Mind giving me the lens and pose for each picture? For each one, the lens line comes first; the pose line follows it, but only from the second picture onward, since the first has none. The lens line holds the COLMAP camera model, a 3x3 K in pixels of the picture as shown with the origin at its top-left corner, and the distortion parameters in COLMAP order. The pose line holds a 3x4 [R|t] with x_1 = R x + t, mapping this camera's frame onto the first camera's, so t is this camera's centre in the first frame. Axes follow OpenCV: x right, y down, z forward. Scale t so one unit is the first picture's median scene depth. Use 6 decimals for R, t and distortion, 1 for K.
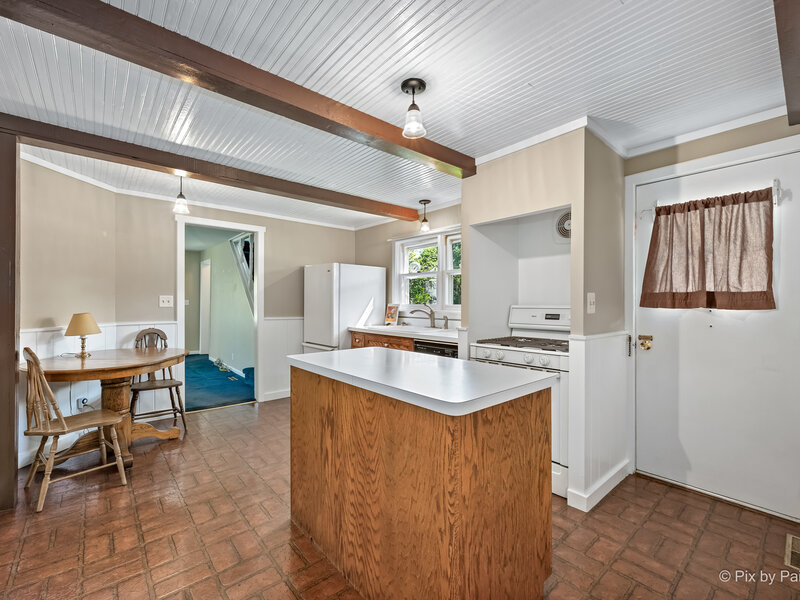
lens RADIAL K [[358.3, 0, 399.2], [0, 358.3, 299.5], [0, 0, 1]] dist [0.000081, 0.000196]
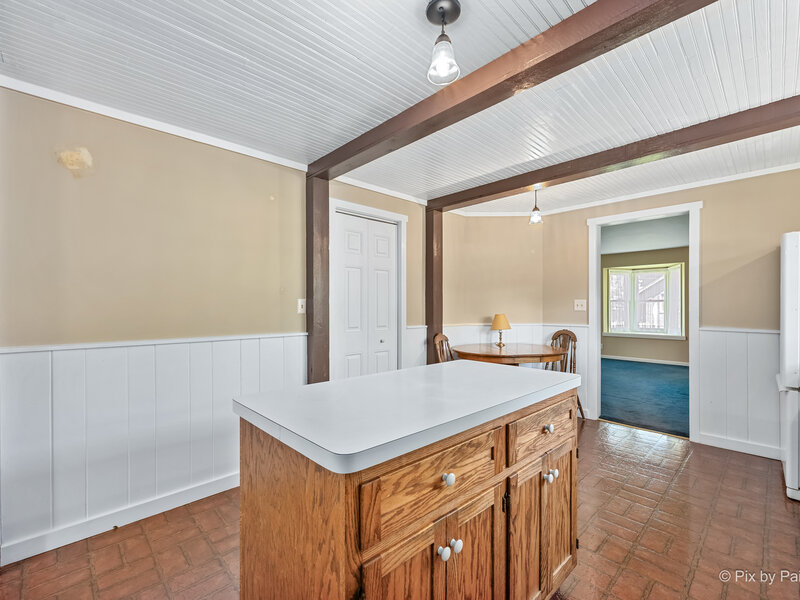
lens RADIAL K [[358.3, 0, 399.8], [0, 358.3, 307.3], [0, 0, 1]] dist [0.000081, 0.000196]
pose [[0.055359, 0.003064, -0.998462, 0.386497], [0.008476, 0.999958, 0.003538, 0.003504], [0.998431, -0.008659, 0.055330, 0.446325]]
